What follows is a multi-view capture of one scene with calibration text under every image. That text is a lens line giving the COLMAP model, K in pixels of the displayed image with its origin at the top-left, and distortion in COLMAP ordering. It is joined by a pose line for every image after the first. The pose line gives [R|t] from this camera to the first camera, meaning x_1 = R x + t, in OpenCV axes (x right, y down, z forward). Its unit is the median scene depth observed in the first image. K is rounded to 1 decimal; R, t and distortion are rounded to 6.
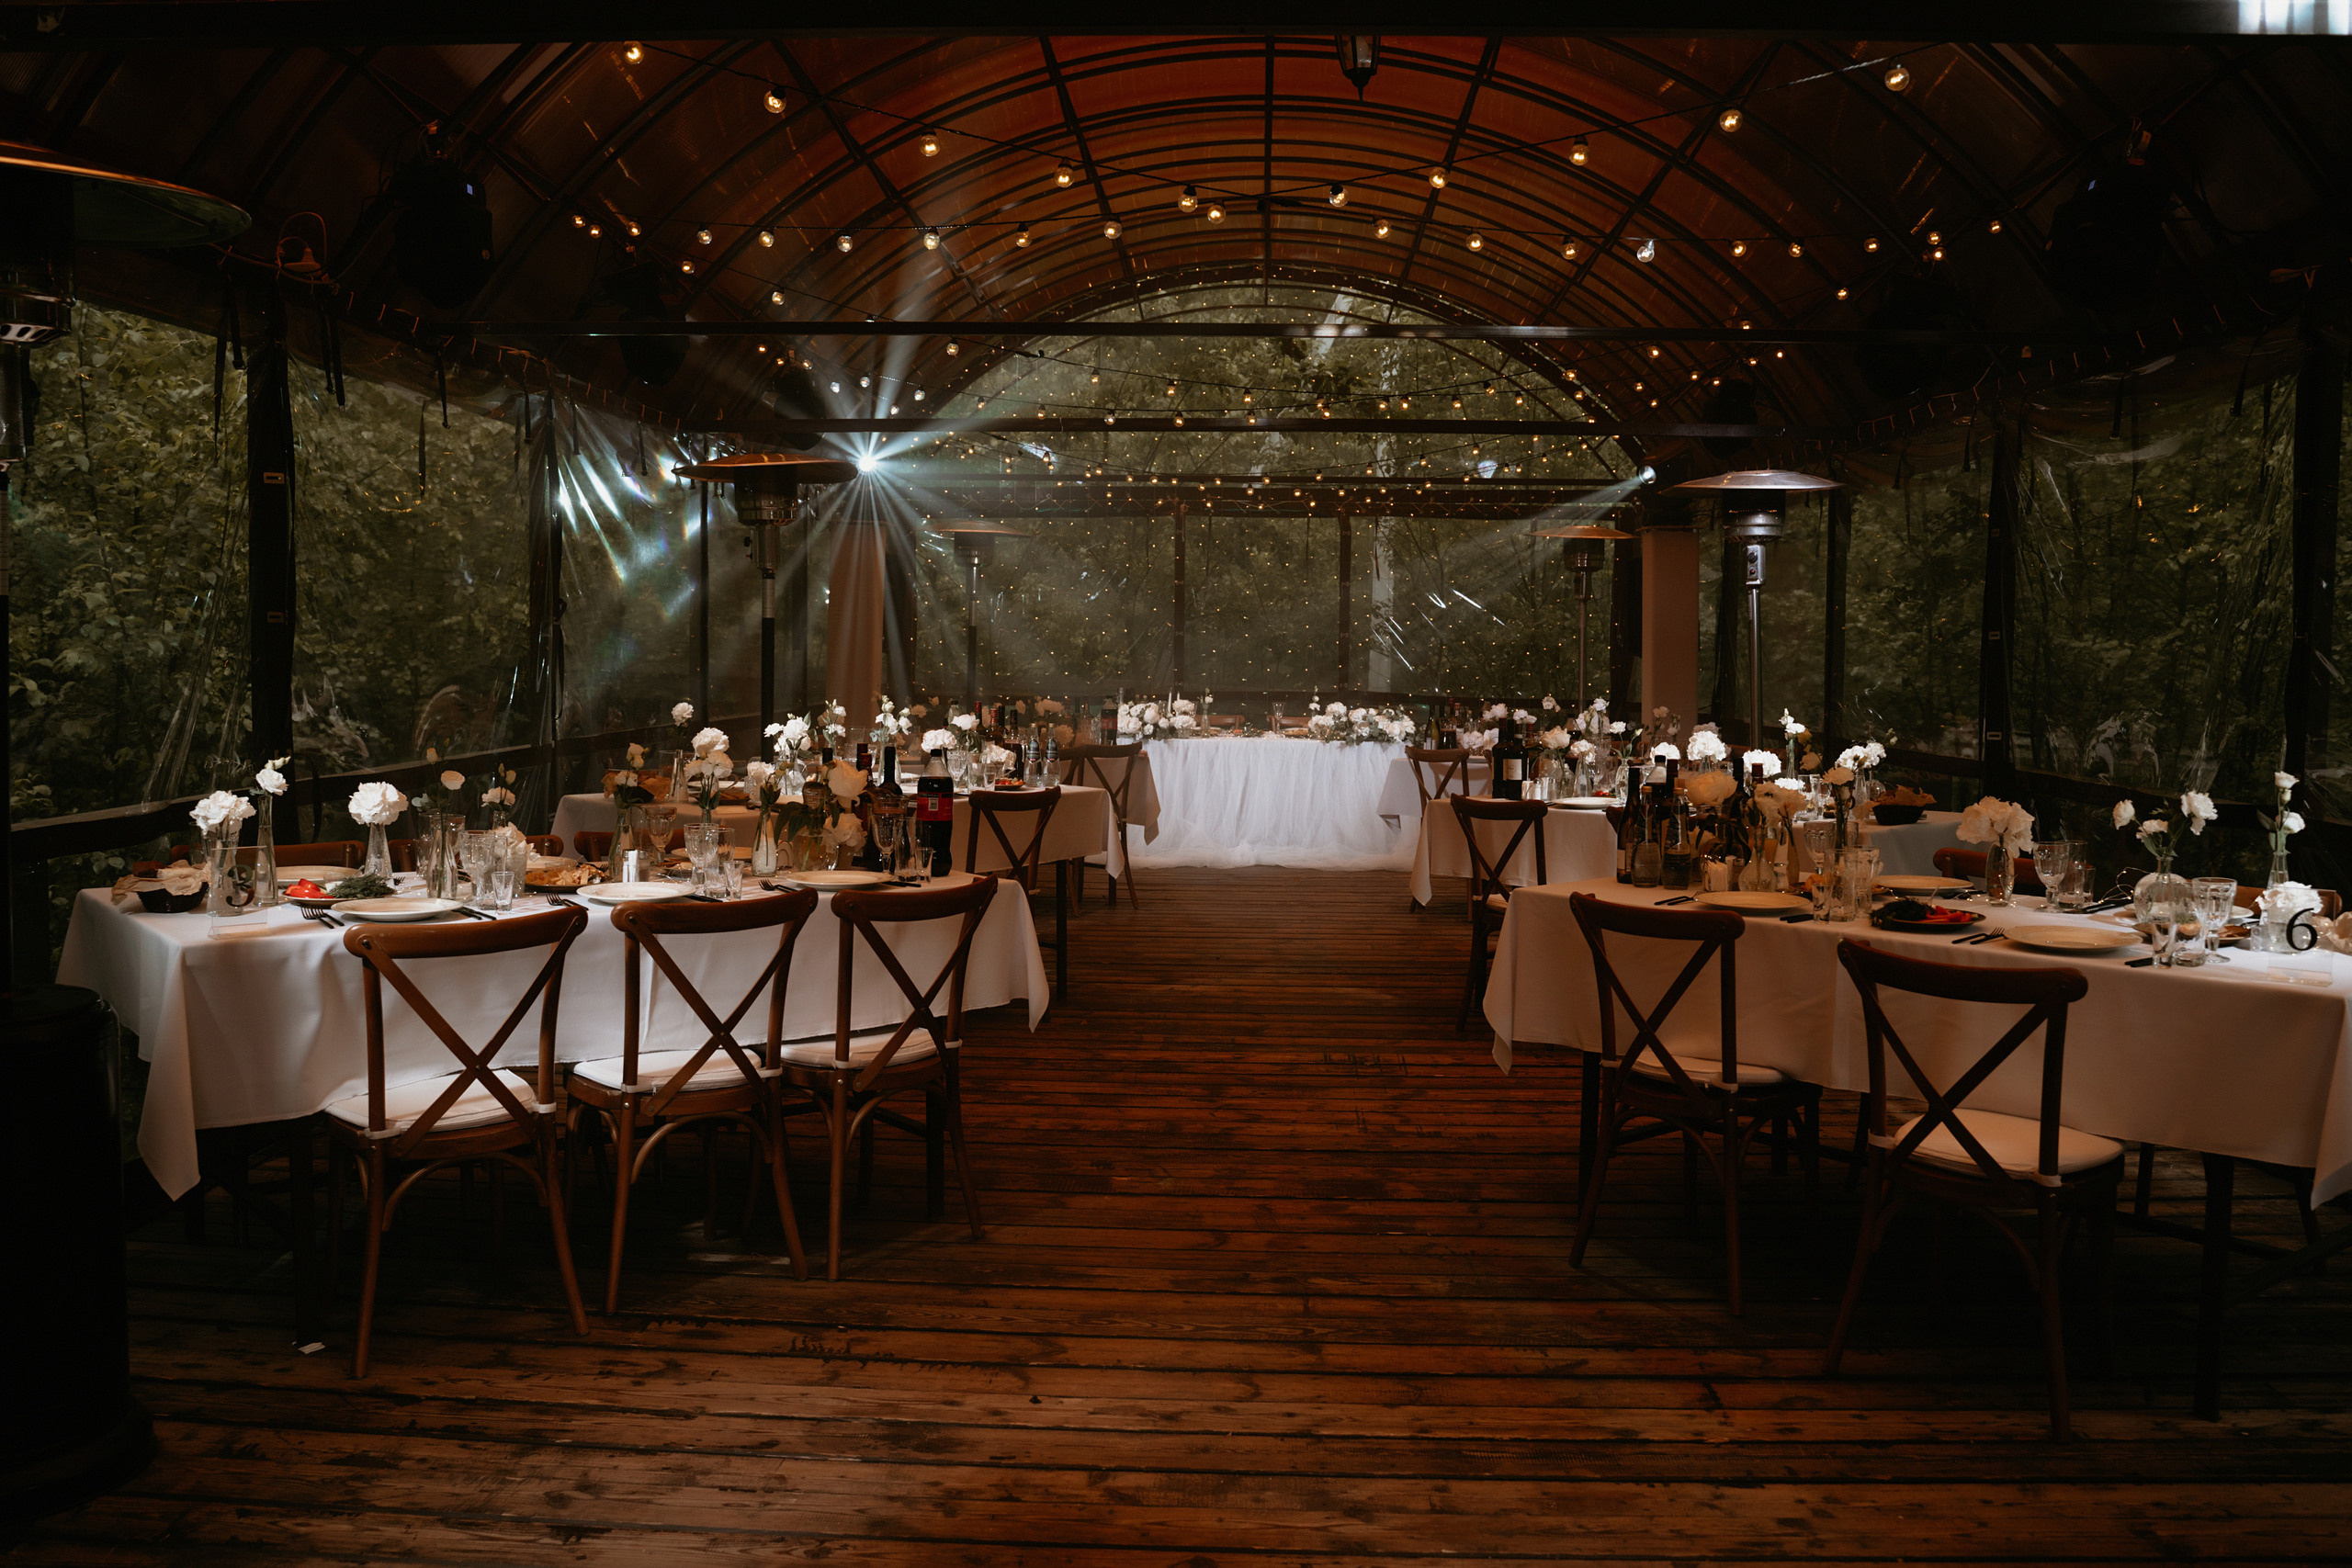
lens RADIAL K [[1953.4, 0, 1177.5], [0, 1953.4, 781.4], [0, 0, 1]] dist [-0.096468, 0.030269]
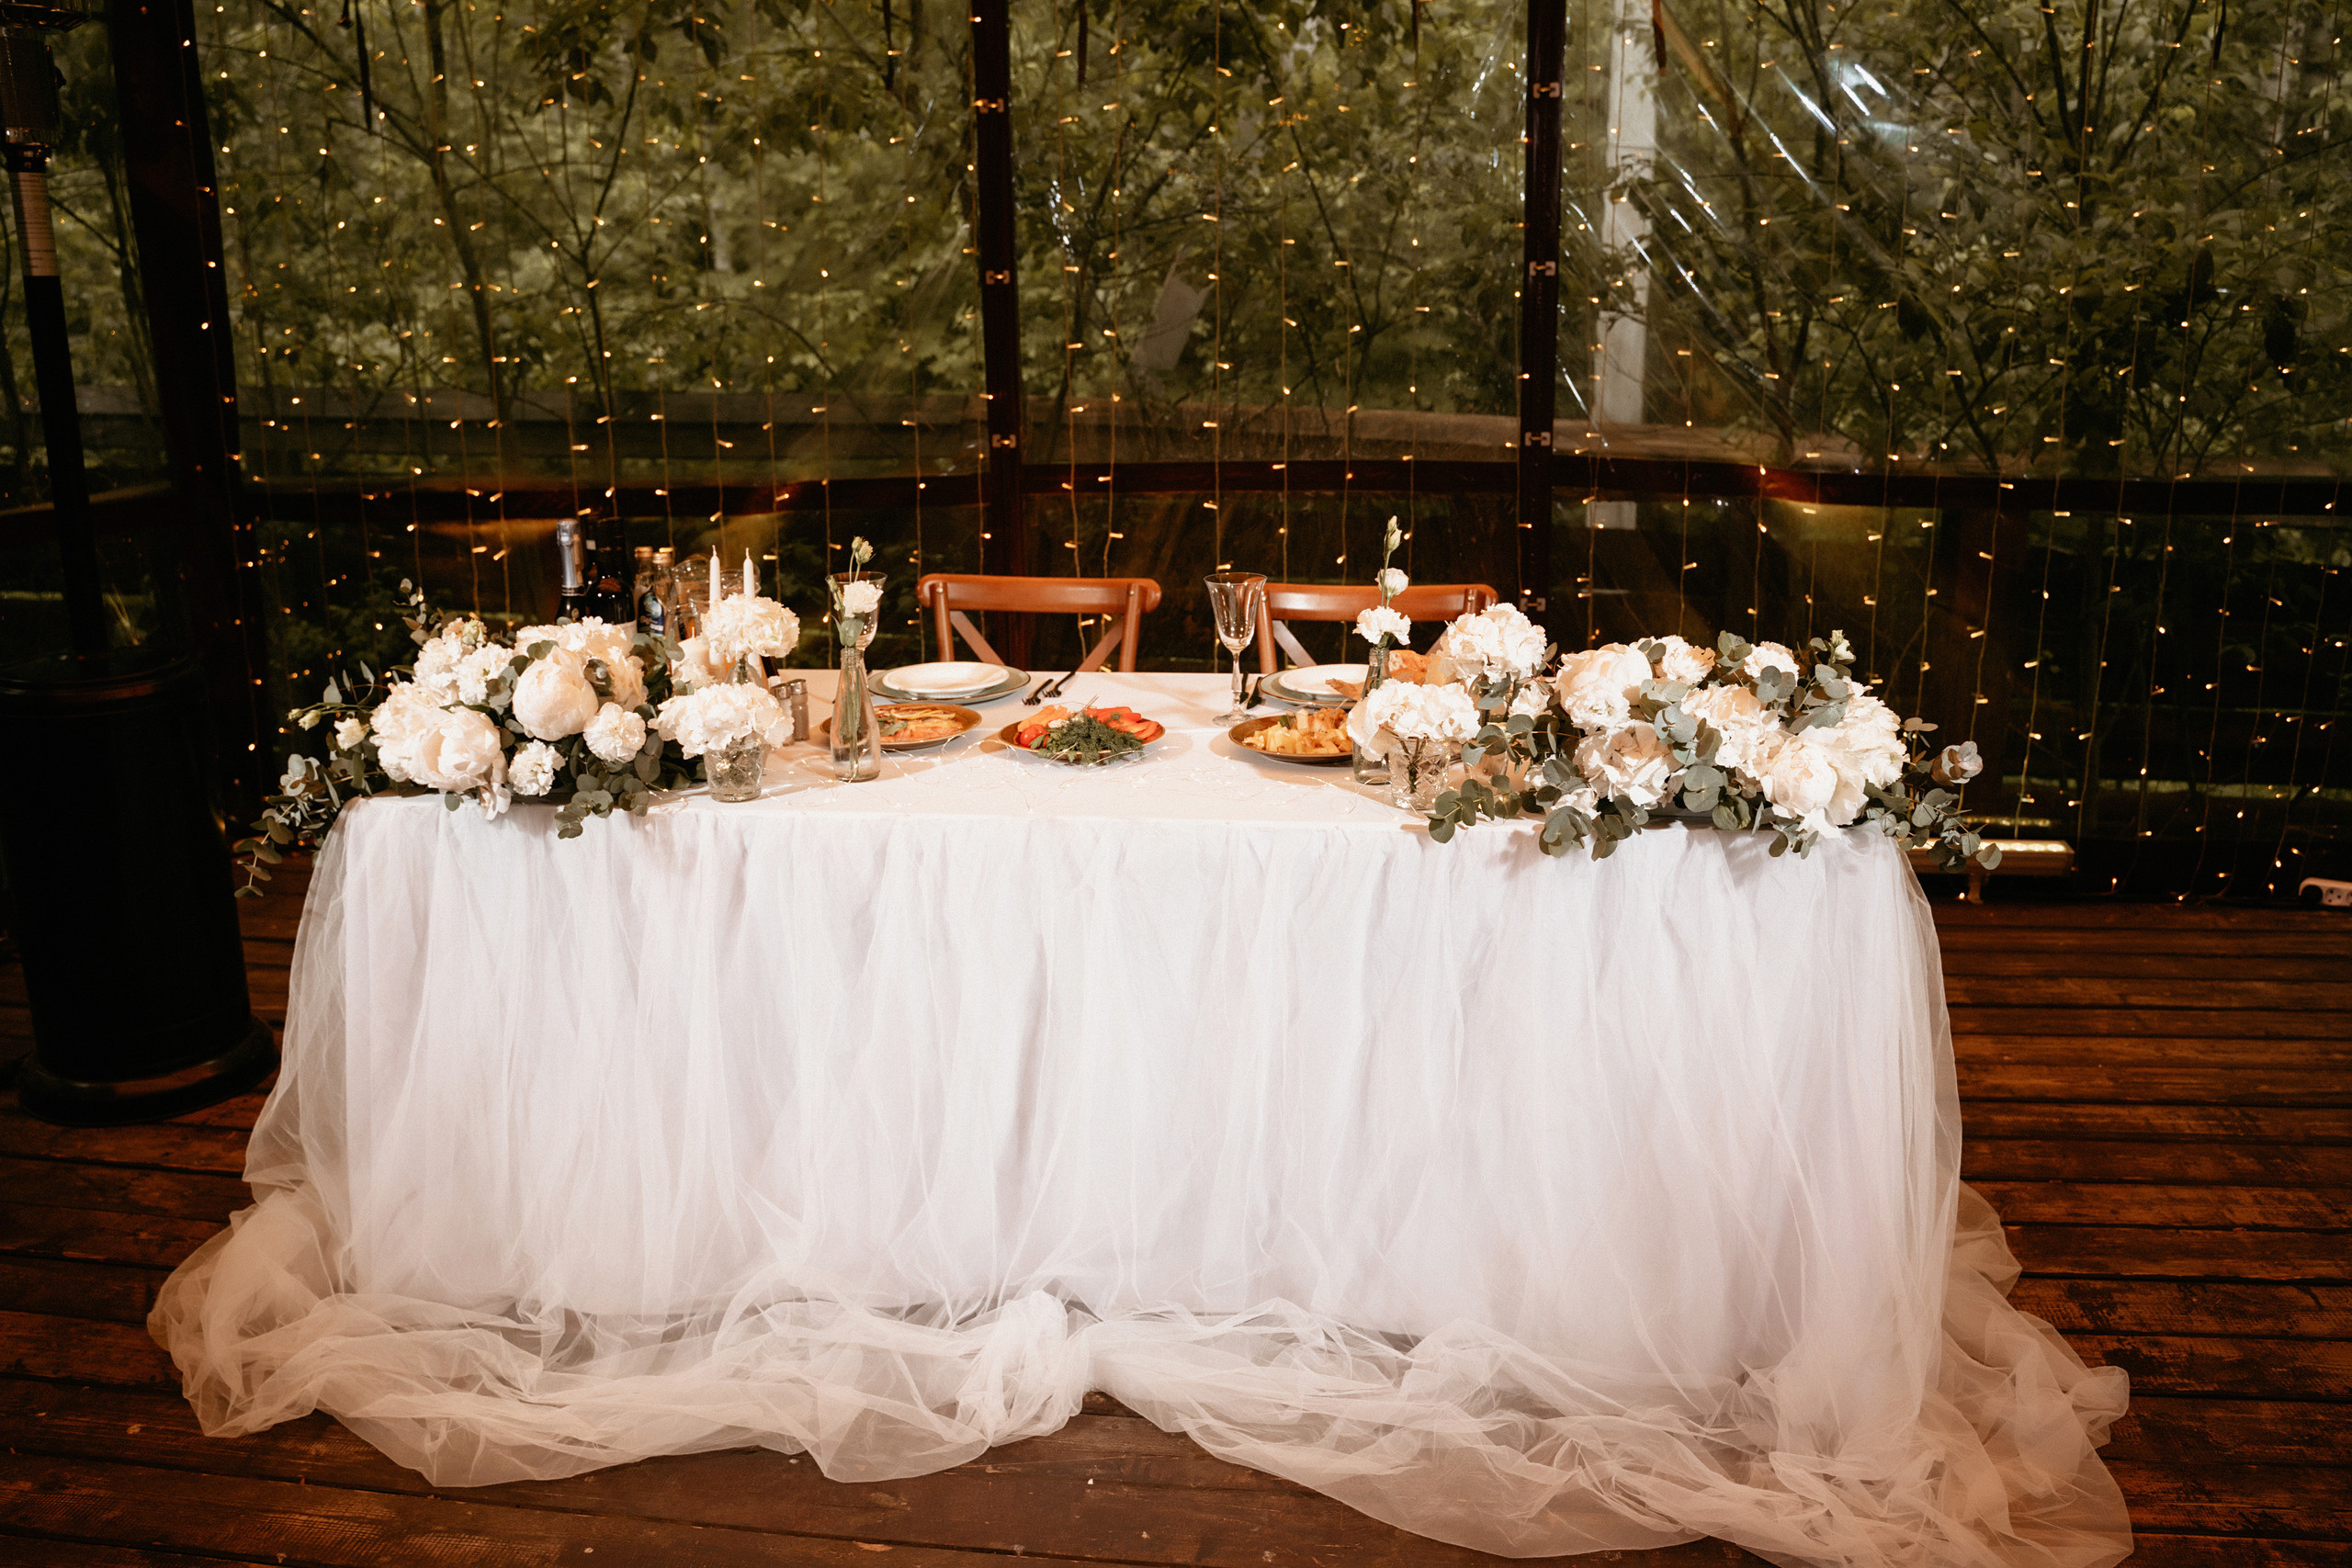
lens RADIAL K [[1953.4, 0, 1173.4], [0, 1953.4, 786.2], [0, 0, 1]] dist [-0.096468, 0.030269]
pose [[0.998055, -0.005749, -0.062073, 0.062036], [0.017285, 0.982217, 0.186953, -0.060351], [0.059894, -0.187663, 0.980406, 0.809346]]
